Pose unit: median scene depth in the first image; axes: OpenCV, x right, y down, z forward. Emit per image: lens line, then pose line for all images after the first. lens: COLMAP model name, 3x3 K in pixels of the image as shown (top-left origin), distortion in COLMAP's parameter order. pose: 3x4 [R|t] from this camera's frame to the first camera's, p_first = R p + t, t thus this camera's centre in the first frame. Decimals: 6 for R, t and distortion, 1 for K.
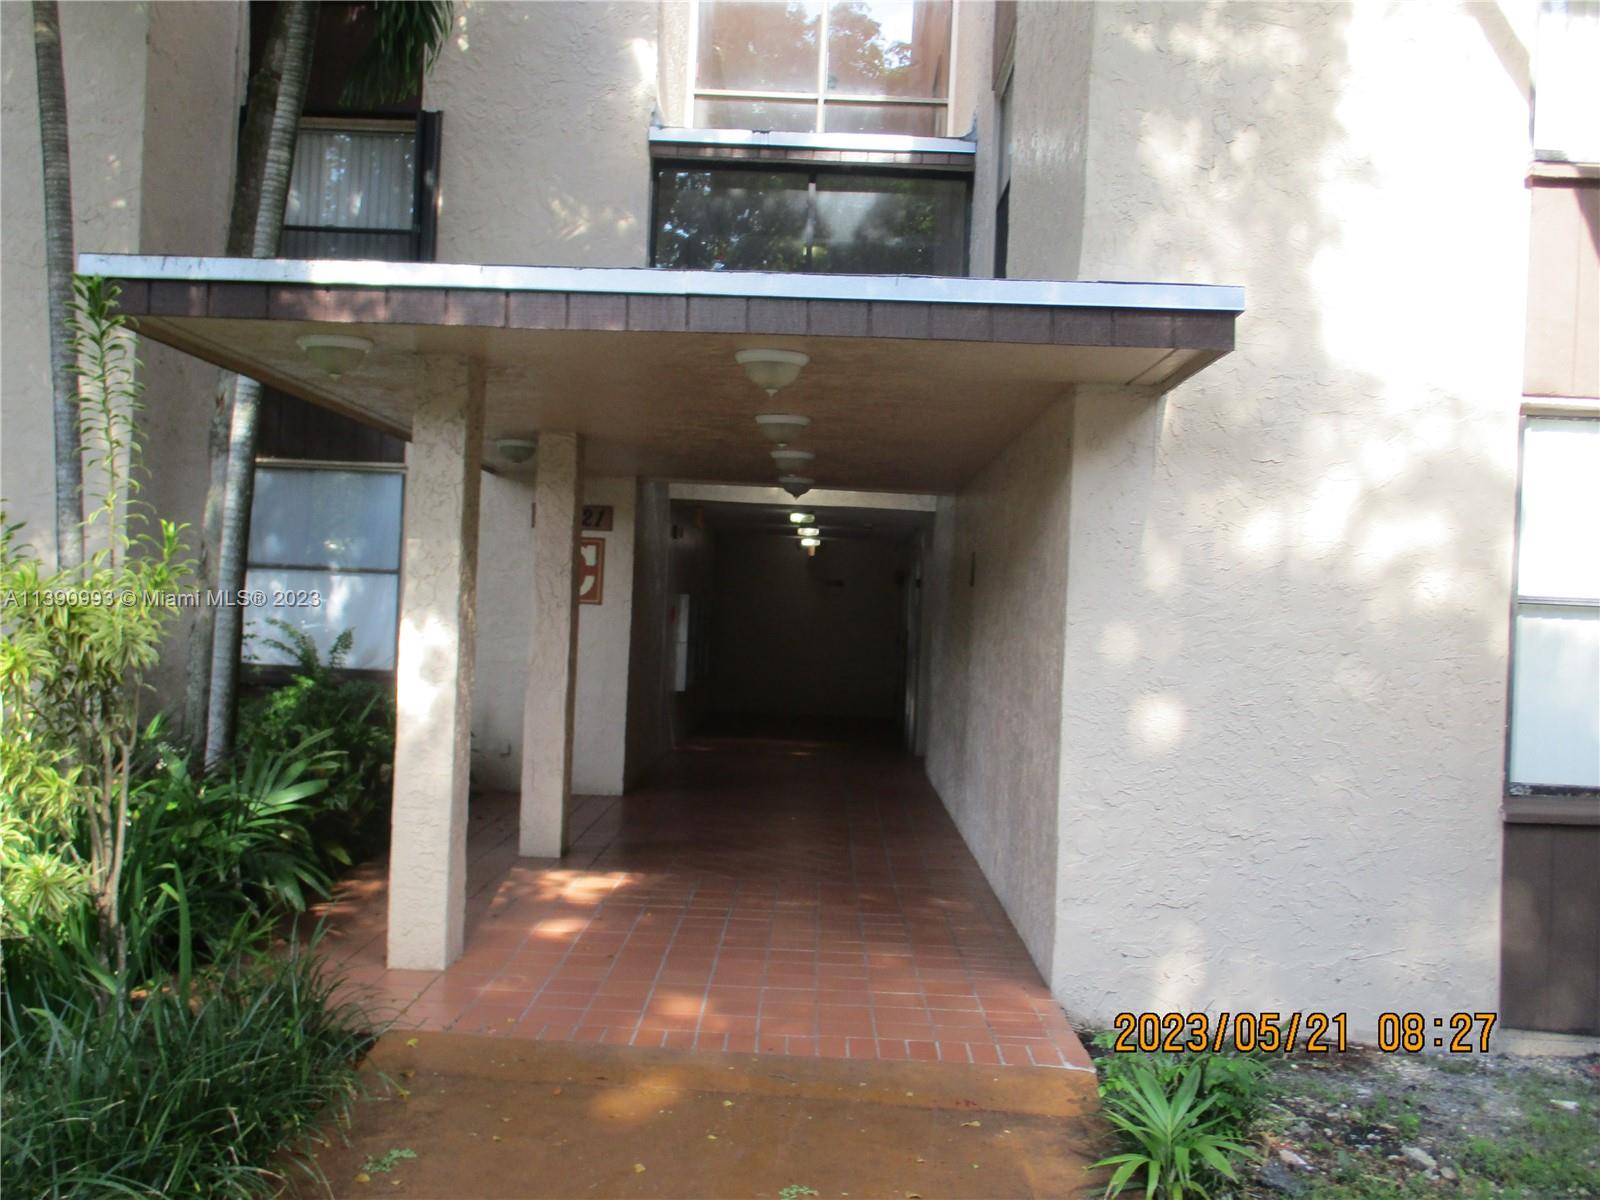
lens RADIAL K [[1569.5, 0, 799.6], [0, 1569.5, 599.6], [0, 0, 1]] dist [-0.004405, 0.000000]
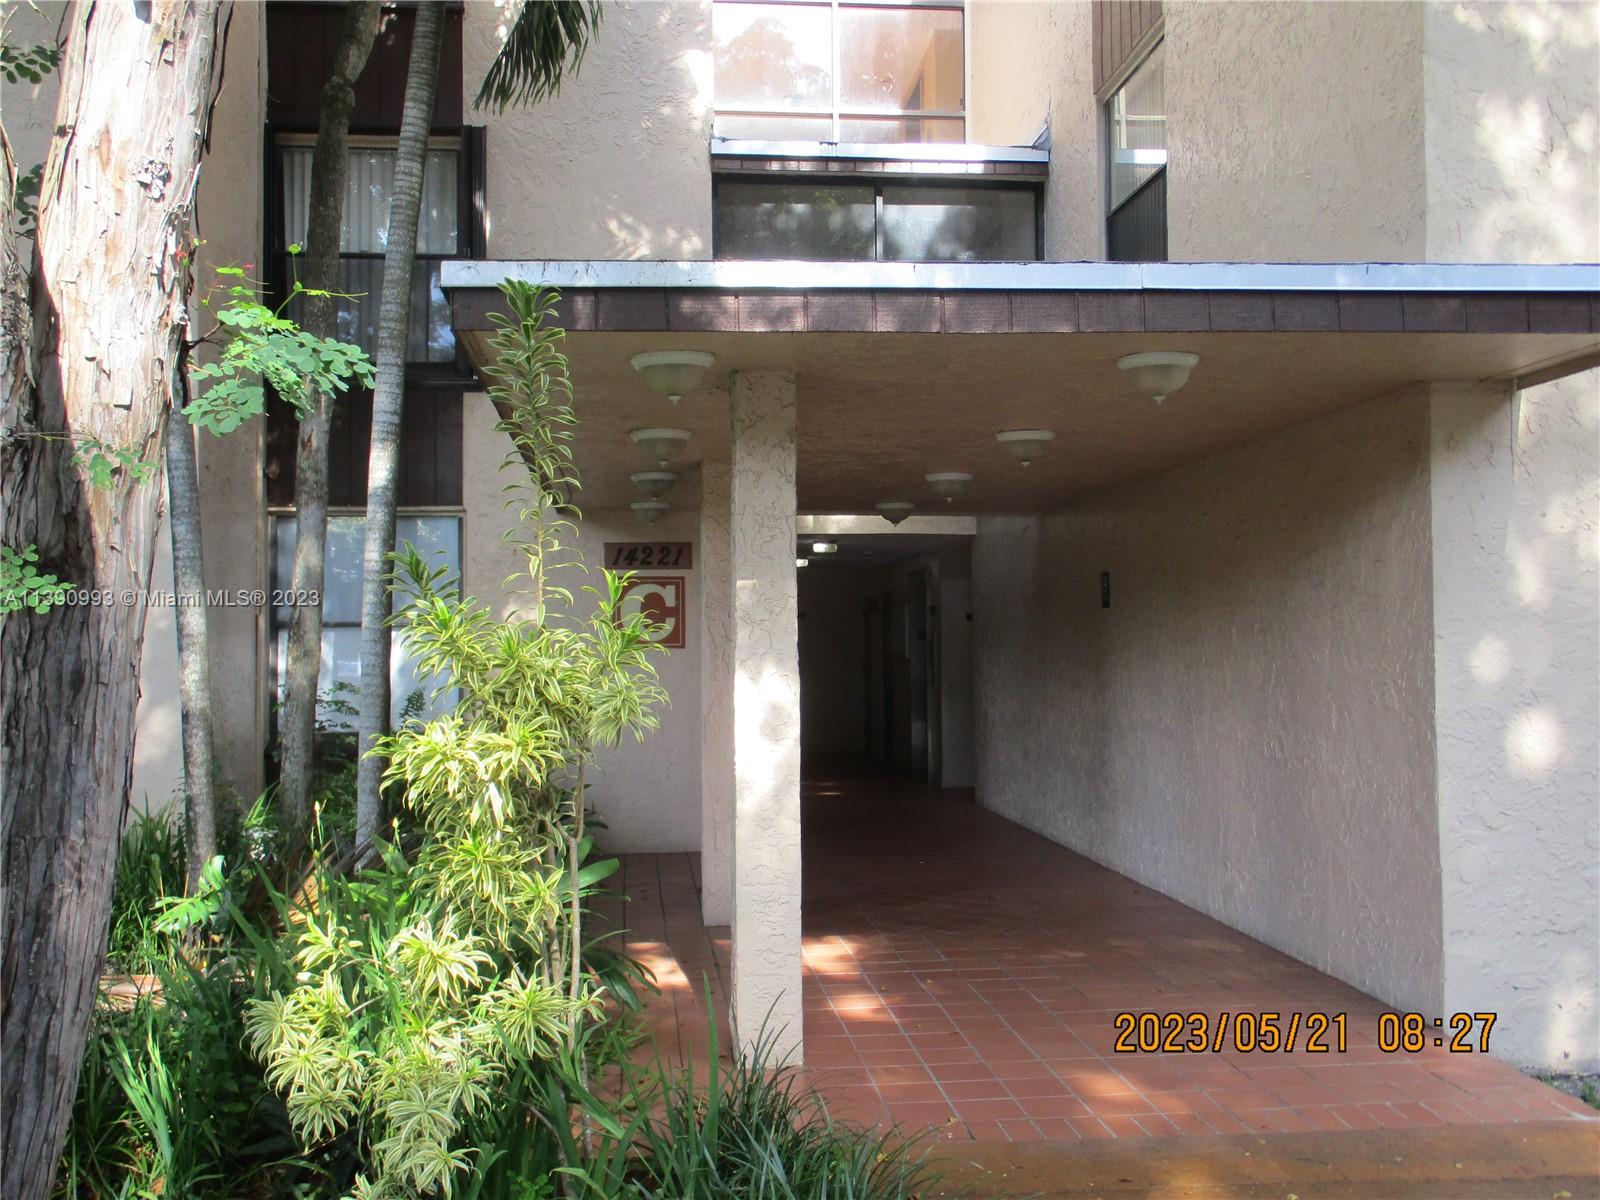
lens RADIAL K [[1569.5, 0, 799.4], [0, 1569.5, 599.0], [0, 0, 1]] dist [-0.004405, 0.000000]
pose [[0.991496, -0.049357, 0.120410, -0.287517], [0.051876, 0.998494, -0.017875, -0.009528], [-0.119346, 0.023970, 0.992563, 0.105090]]
